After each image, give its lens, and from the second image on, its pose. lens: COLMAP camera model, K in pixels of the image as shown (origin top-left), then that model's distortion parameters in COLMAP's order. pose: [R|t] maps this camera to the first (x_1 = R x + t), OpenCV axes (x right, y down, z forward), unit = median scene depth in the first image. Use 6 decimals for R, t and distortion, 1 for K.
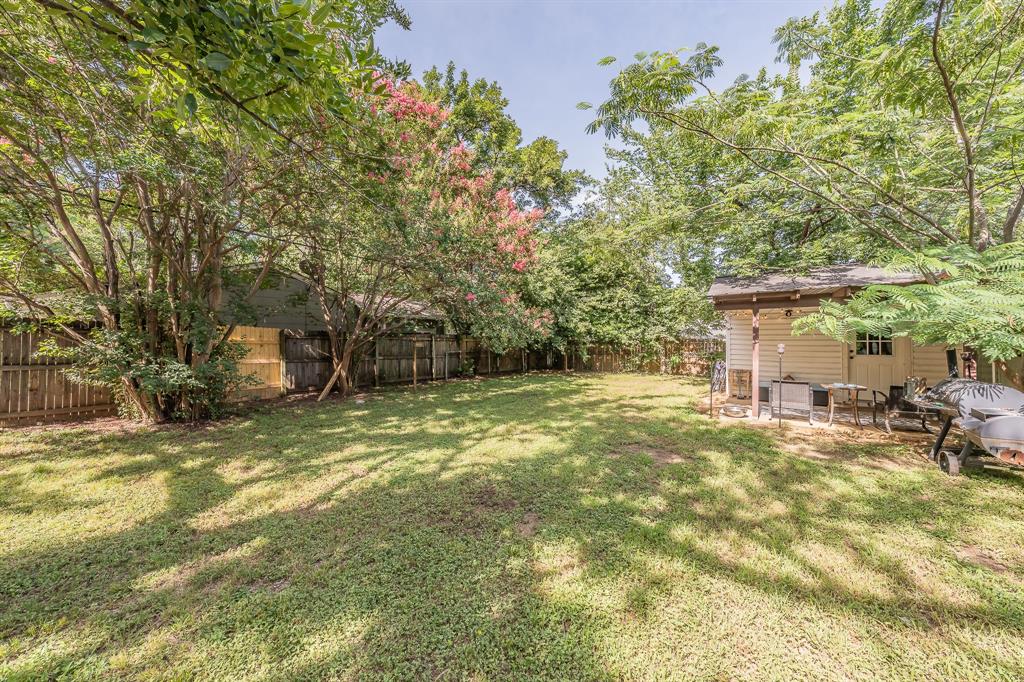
lens RADIAL K [[347.6, 0, 517.4], [0, 347.6, 340.4], [0, 0, 1]] dist [0.000198, -0.000067]
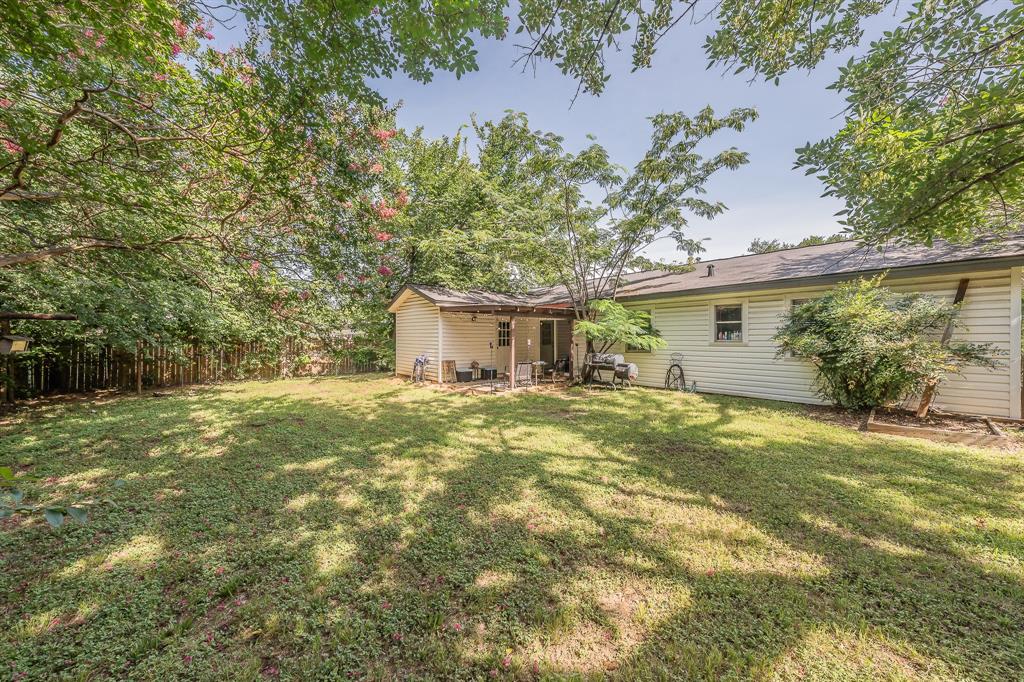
lens RADIAL K [[347.6, 0, 517.4], [0, 347.6, 340.4], [0, 0, 1]] dist [0.000198, -0.000067]
pose [[0.230720, -0.005423, 0.973005, -1.151472], [0.002733, 0.999984, 0.004925, 0.004851], [-0.973016, 0.001523, 0.230732, 0.923712]]
